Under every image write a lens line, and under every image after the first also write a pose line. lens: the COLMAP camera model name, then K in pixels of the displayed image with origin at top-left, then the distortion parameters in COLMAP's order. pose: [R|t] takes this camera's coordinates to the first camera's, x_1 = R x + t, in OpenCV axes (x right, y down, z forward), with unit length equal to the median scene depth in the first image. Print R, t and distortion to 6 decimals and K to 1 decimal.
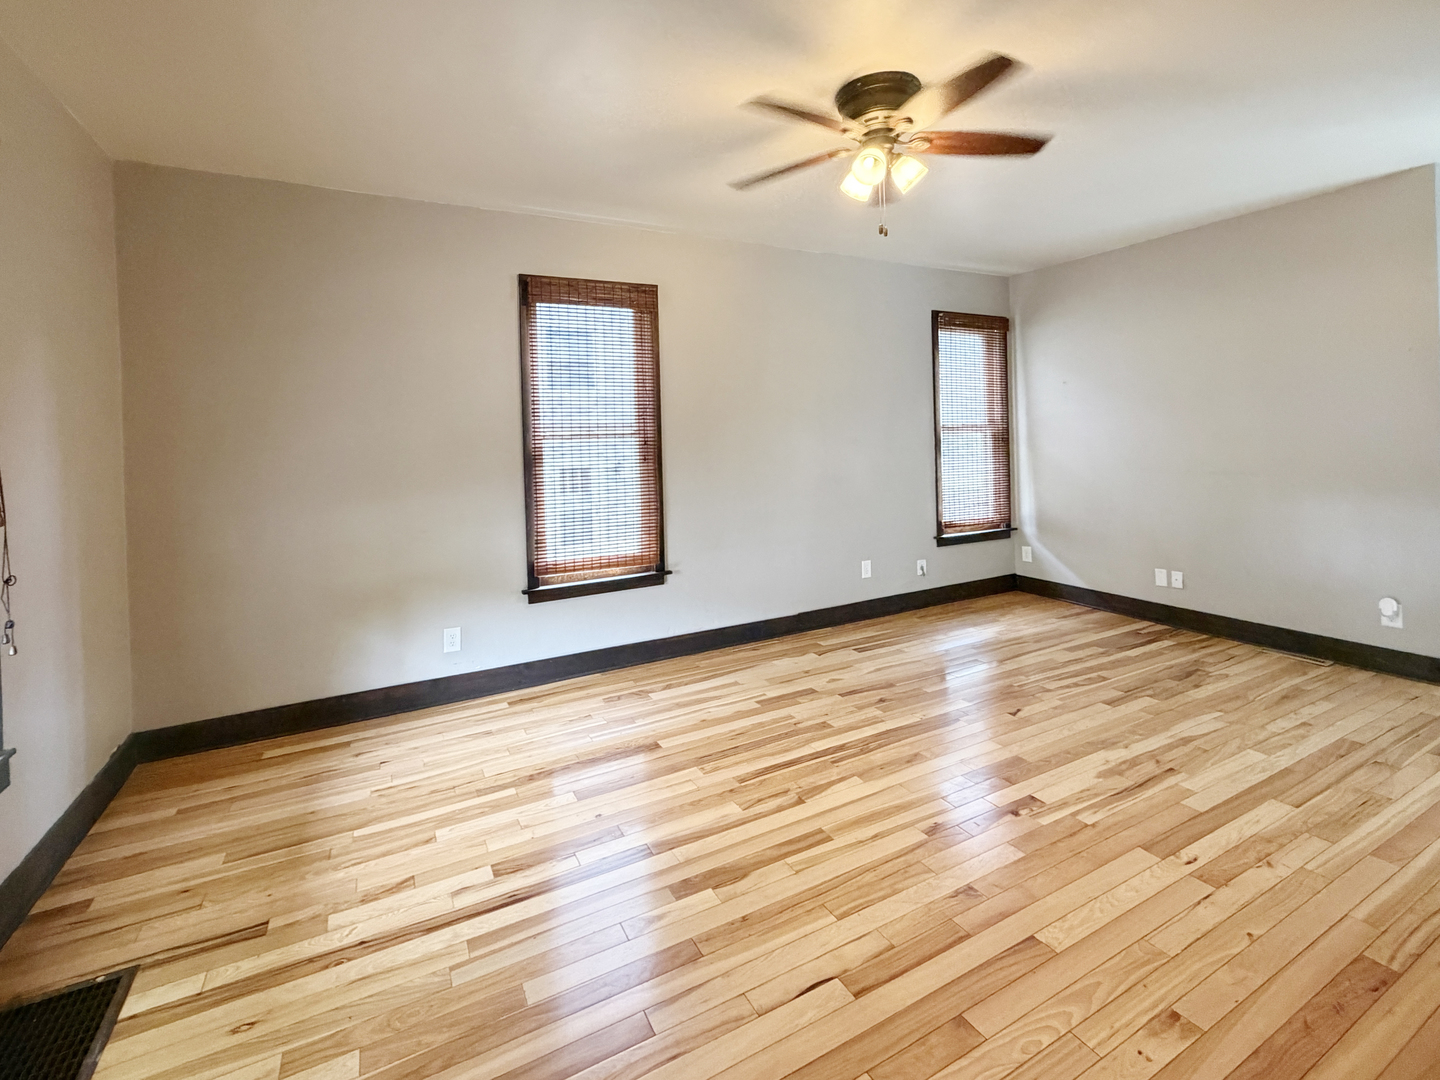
lens RADIAL K [[580.2, 0, 719.5], [0, 580.2, 548.9], [0, 0, 1]] dist [0.002283, 0.000629]
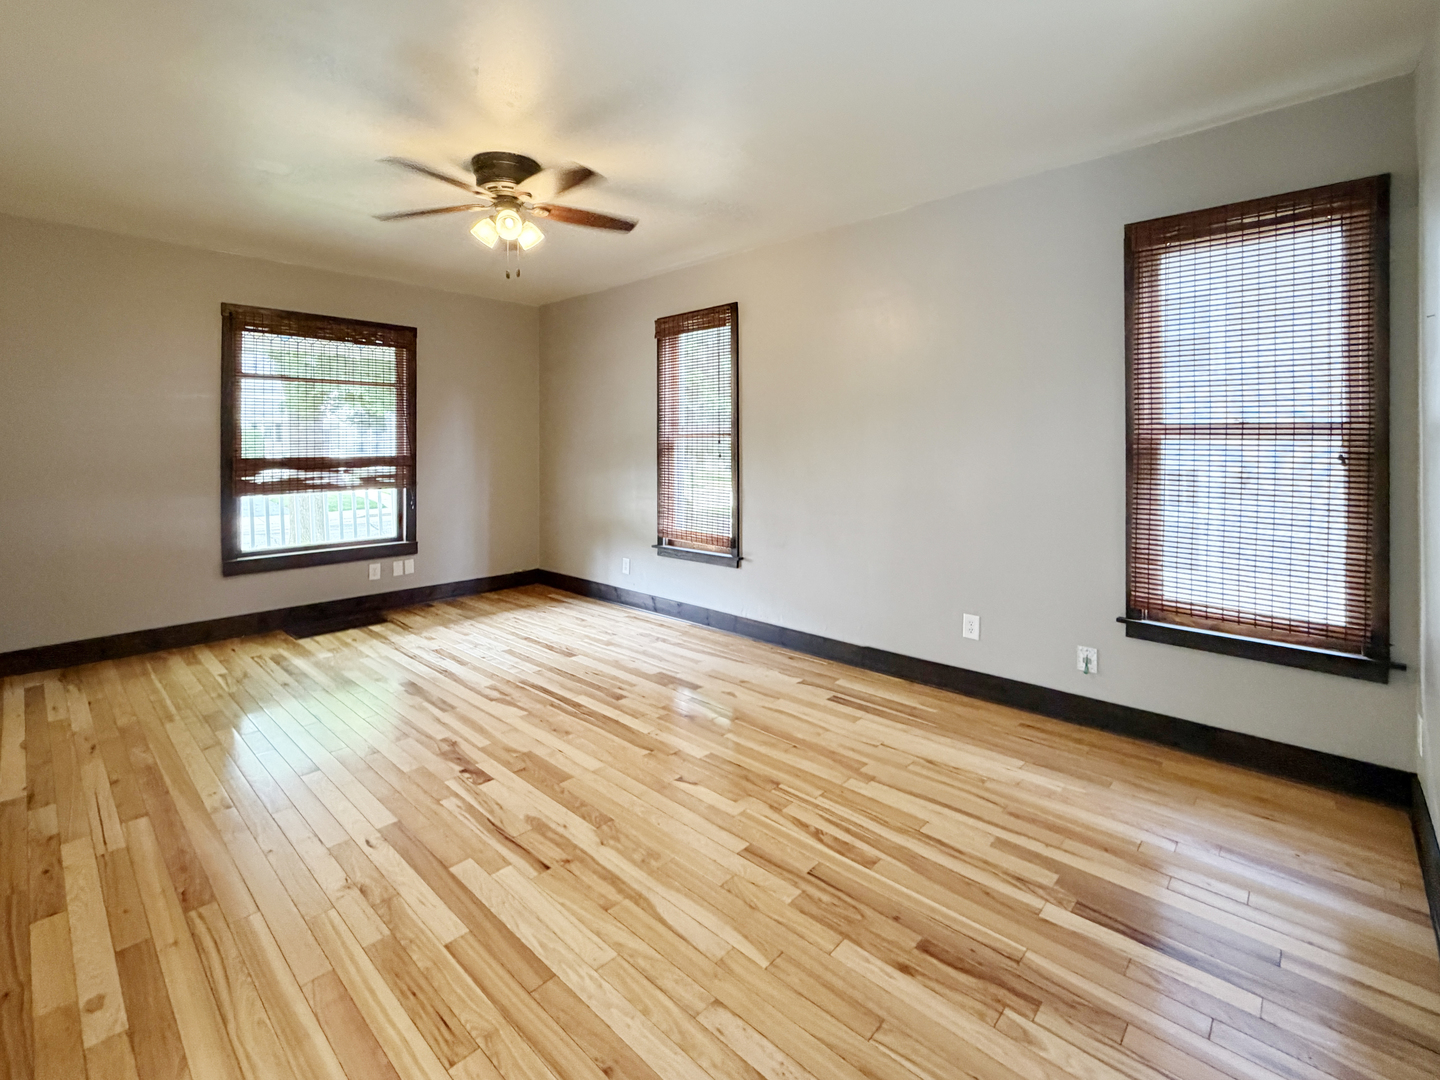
lens RADIAL K [[579.9, 0, 711.4], [0, 579.9, 540.6], [0, 0, 1]] dist [-0.002405, -0.000090]
pose [[0.409037, 0.174514, -0.895675, 1.187316], [-0.184733, 0.977055, 0.106006, -0.135812], [0.893623, 0.122100, 0.431890, 0.647089]]
